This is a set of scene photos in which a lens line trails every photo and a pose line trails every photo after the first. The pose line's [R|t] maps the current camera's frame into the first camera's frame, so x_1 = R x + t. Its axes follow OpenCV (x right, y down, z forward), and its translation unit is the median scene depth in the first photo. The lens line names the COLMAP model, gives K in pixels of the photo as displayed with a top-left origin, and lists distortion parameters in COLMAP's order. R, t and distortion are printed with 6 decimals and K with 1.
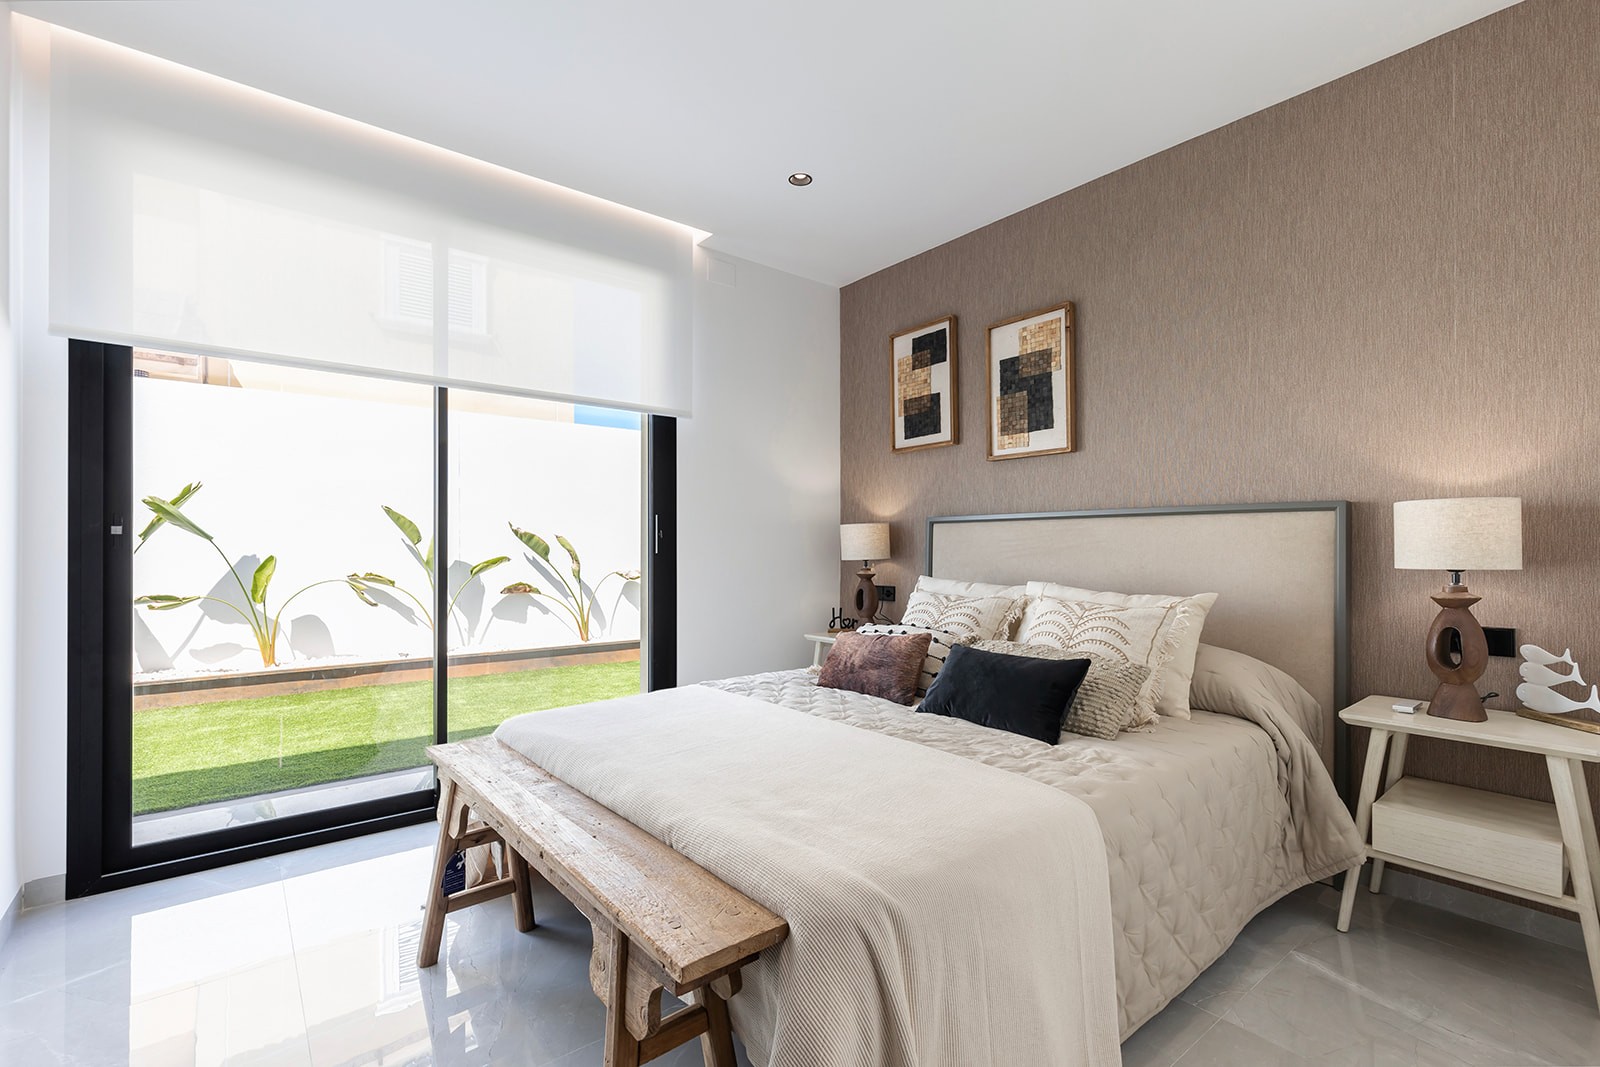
lens RADIAL K [[724.3, 0, 798.5], [0, 724.3, 536.9], [0, 0, 1]] dist [0.009912, -0.000281]
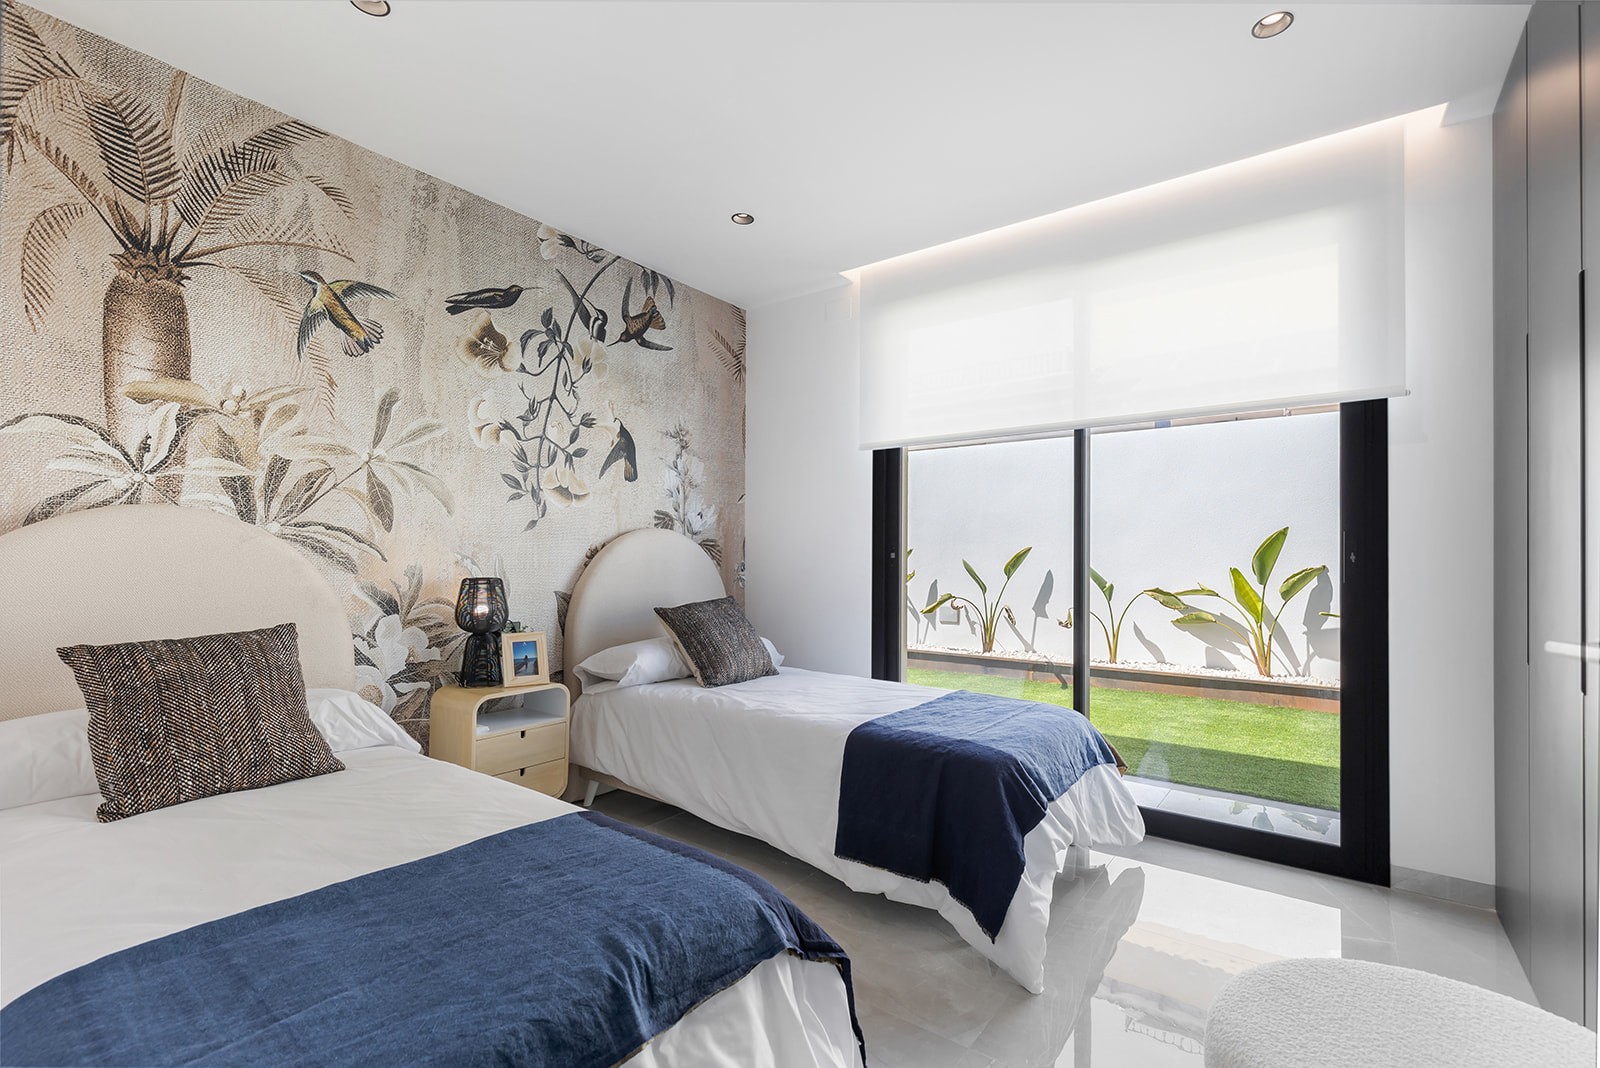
lens RADIAL K [[724.3, 0, 799.4], [0, 724.3, 540.9], [0, 0, 1]] dist [0.009912, -0.000281]
pose [[0.238963, -0.014986, -0.970913, 0.515049], [0.007049, 0.999881, -0.013698, -0.018721], [0.971003, -0.003571, 0.239040, 0.300089]]
